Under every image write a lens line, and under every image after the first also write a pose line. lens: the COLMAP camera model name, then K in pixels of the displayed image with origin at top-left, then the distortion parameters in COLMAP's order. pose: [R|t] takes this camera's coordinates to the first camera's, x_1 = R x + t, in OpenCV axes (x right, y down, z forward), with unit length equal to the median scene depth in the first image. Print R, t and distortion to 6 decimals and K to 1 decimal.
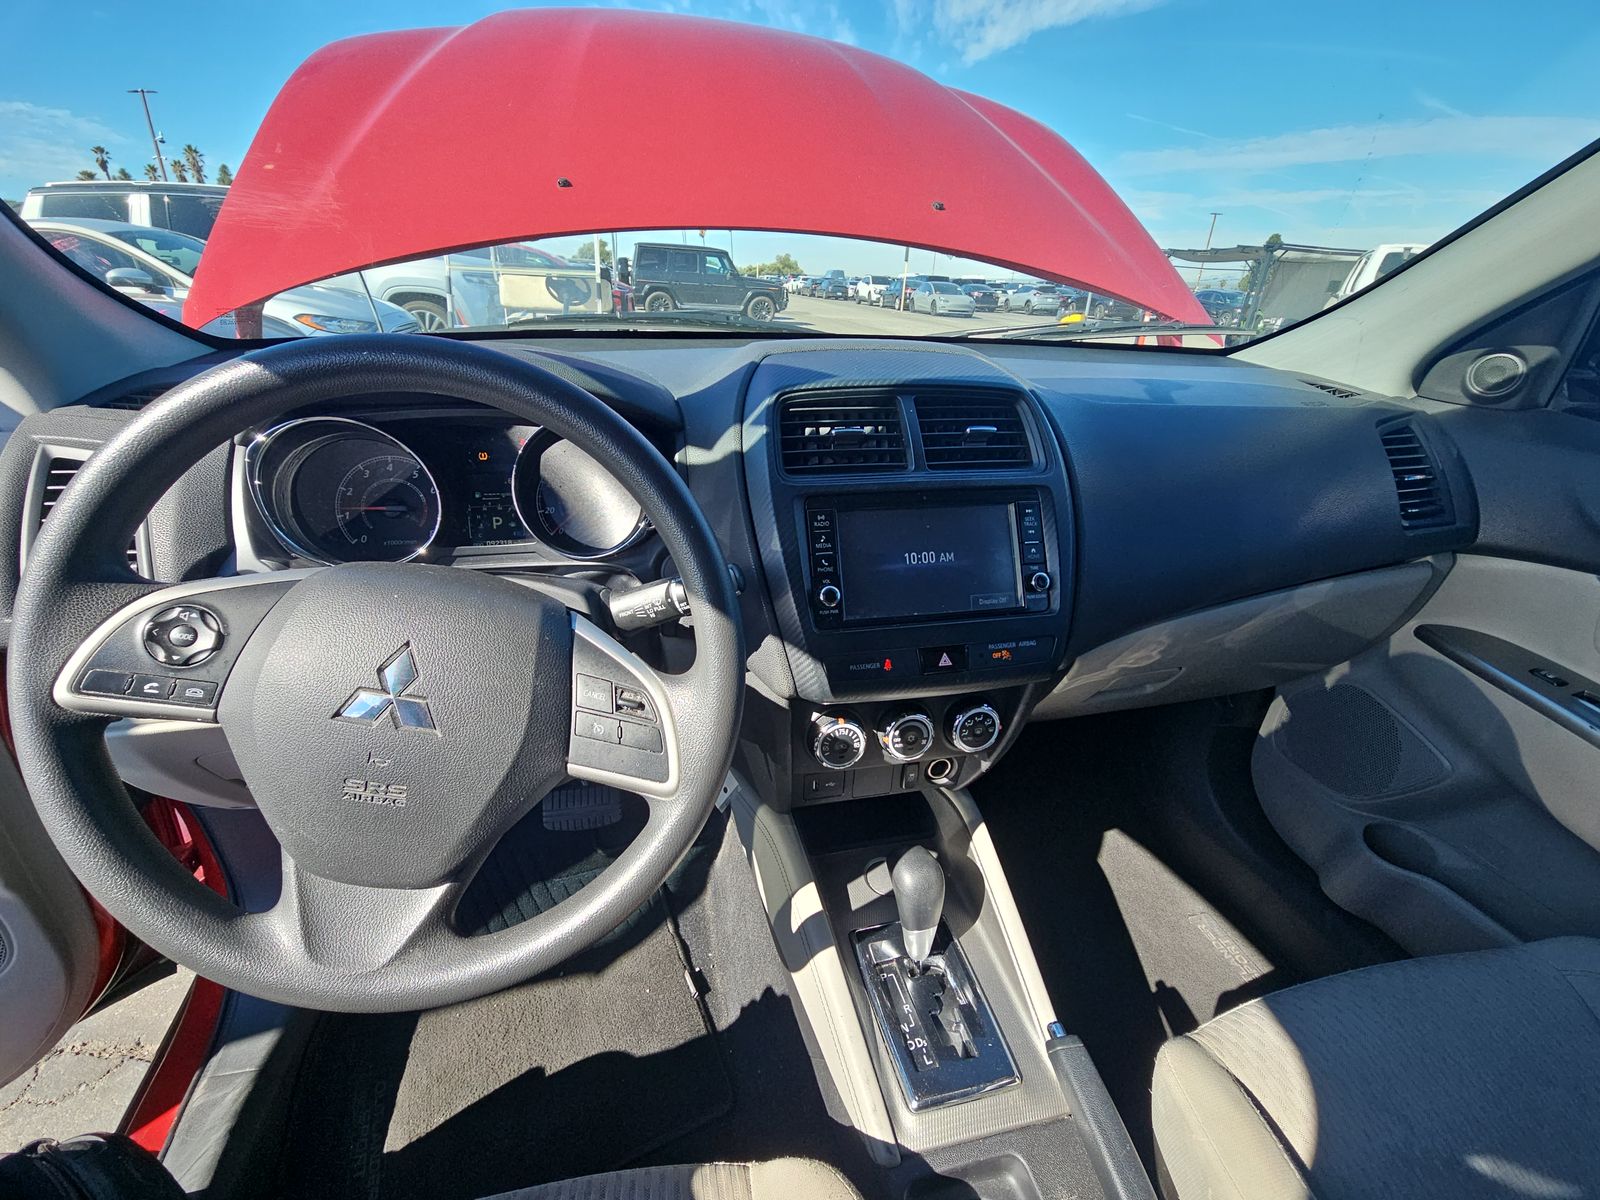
lens RADIAL K [[636.5, 0, 797.5], [0, 636.5, 596.3], [0, 0, 1]] dist [0.013354, -0.005920]
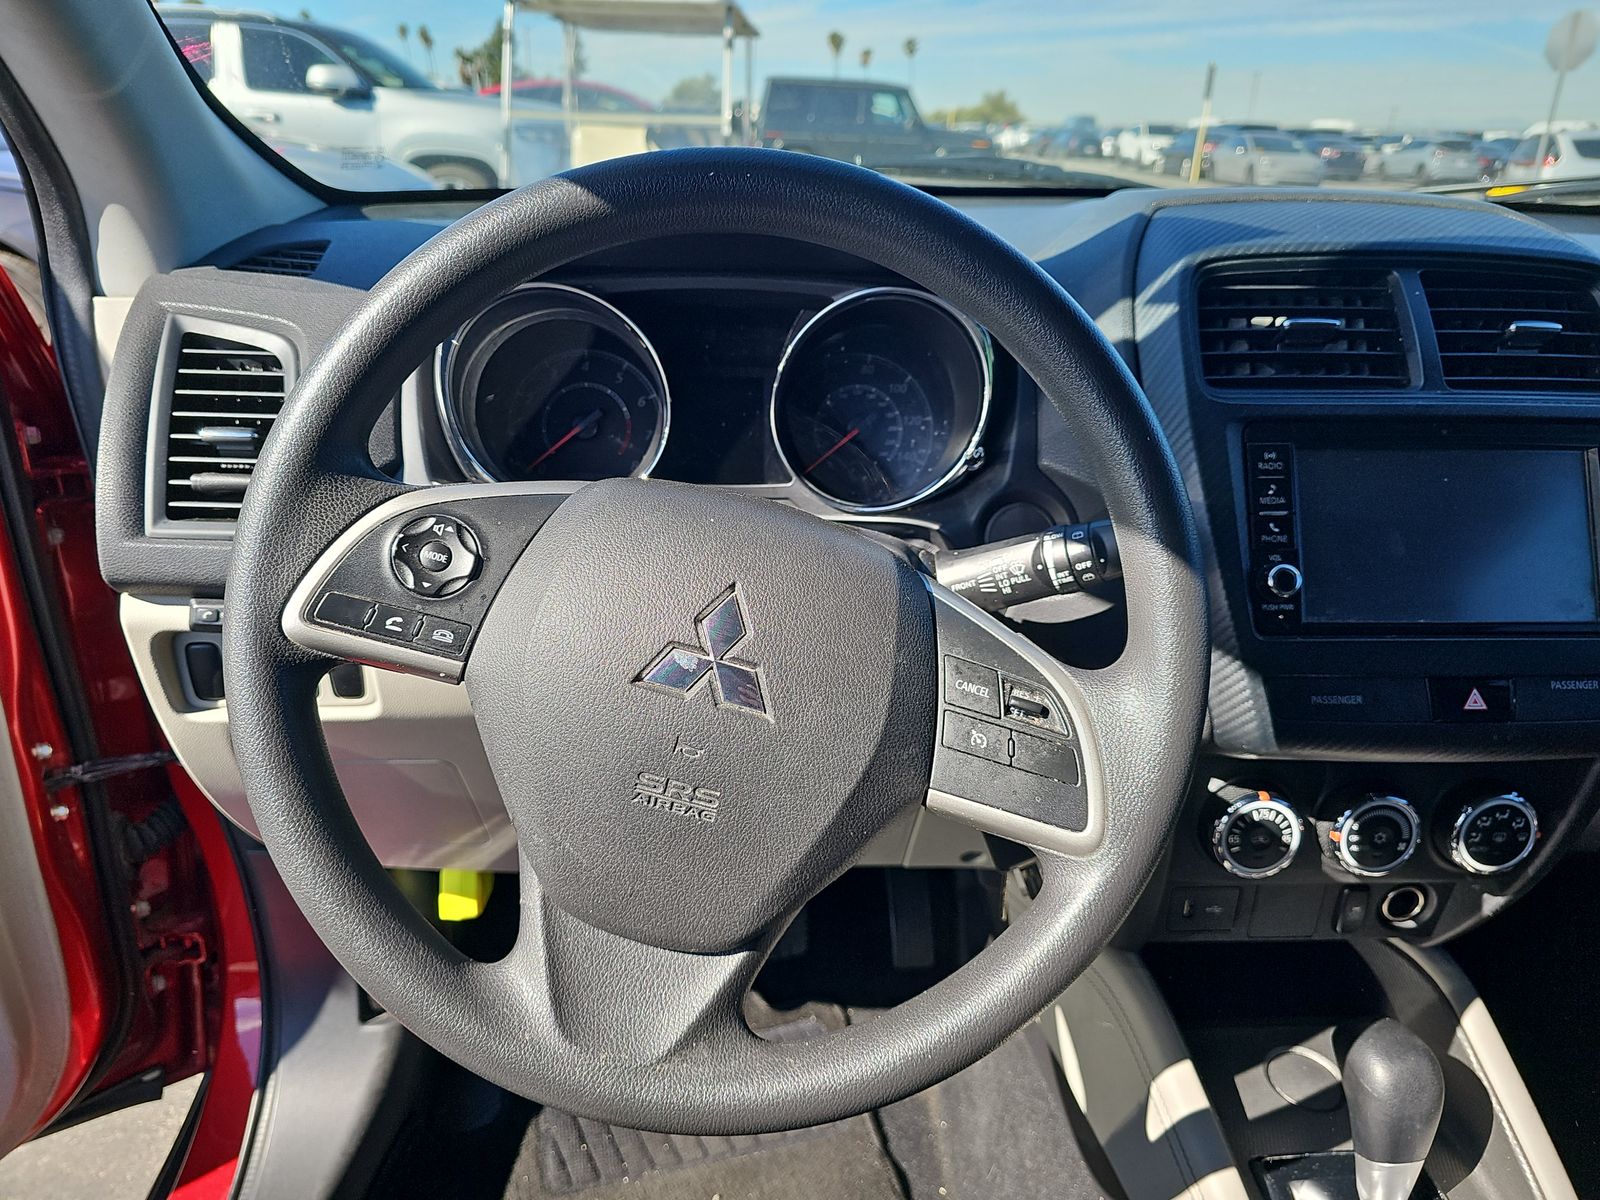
lens RADIAL K [[1056.3, 0, 800.0], [0, 1056.3, 600.0], [0, 0, 1]] dist [0.031512, -0.033549]
pose [[0.987319, 0.058879, -0.147427, -0.255256], [-0.066191, 0.996783, -0.045188, 0.094376], [0.144293, 0.054373, 0.988040, -0.081751]]
